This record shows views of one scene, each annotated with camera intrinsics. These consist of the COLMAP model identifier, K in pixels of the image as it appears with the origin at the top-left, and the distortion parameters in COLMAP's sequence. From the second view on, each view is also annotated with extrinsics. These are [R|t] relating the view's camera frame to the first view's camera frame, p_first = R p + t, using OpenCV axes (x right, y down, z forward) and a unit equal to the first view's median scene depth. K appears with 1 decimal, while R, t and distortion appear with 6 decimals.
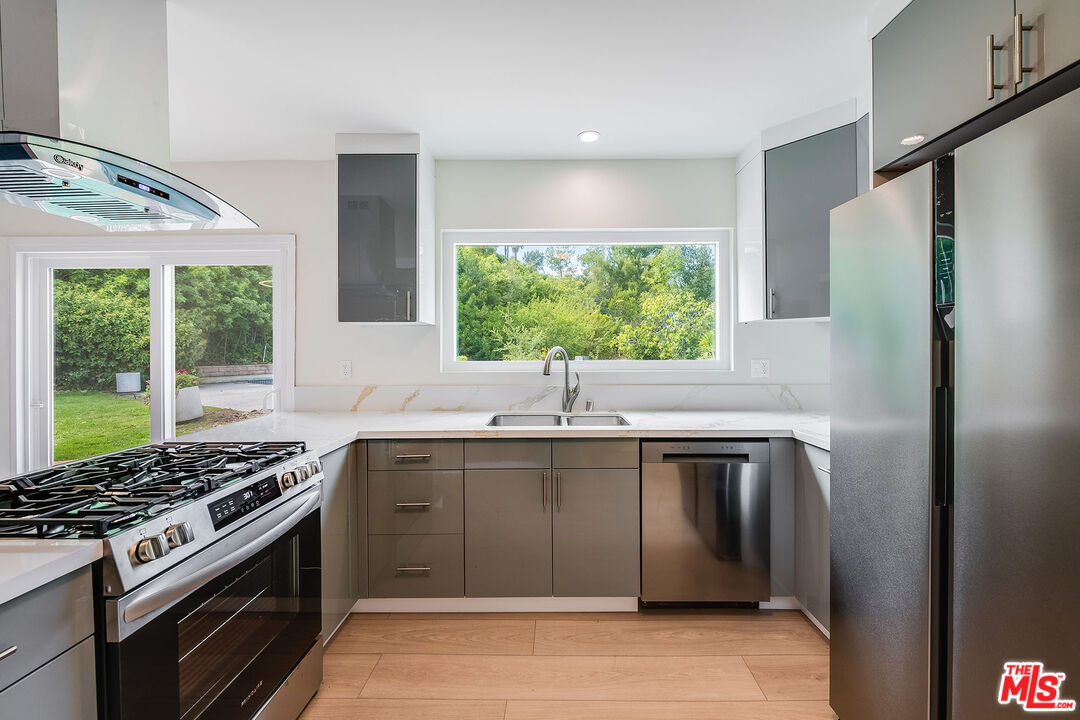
lens RADIAL K [[426.8, 0, 556.1], [0, 426.8, 349.7], [0, 0, 1]] dist [-0.001195, -0.002641]
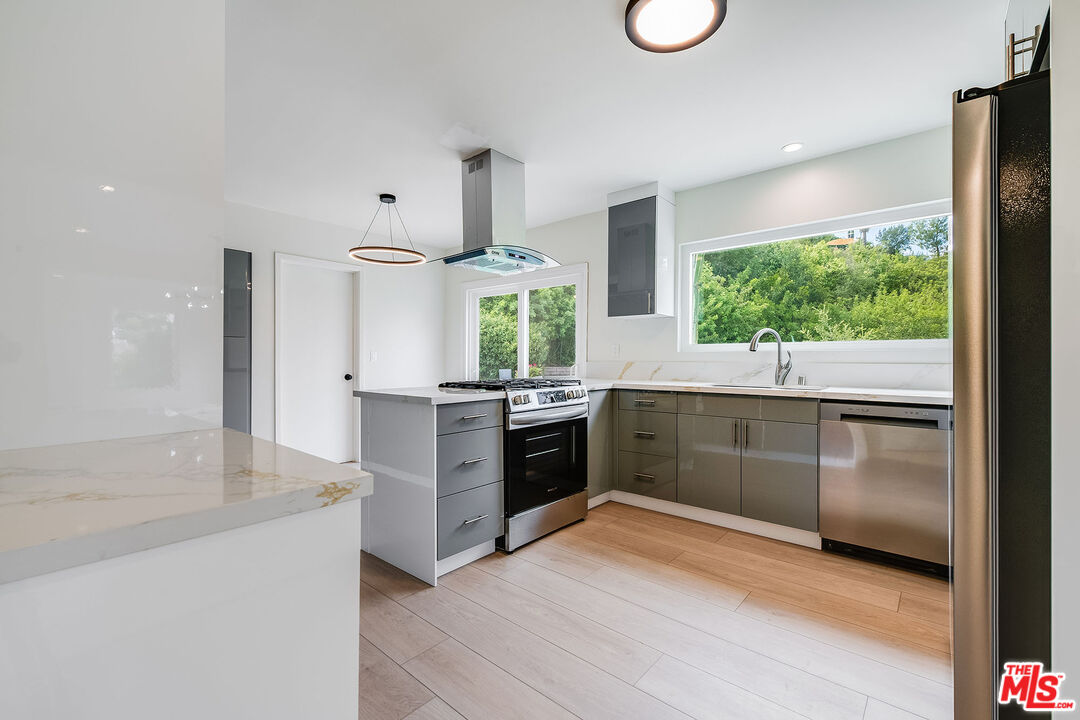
lens RADIAL K [[462.4, 0, 536.7], [0, 462.4, 355.8], [0, 0, 1]] dist [0.002774, 0.000111]
pose [[0.753207, 0.001393, -0.657783, 0.171810], [-0.006583, 0.999964, -0.005421, 0.037566], [0.657751, 0.008414, 0.753188, -0.184058]]
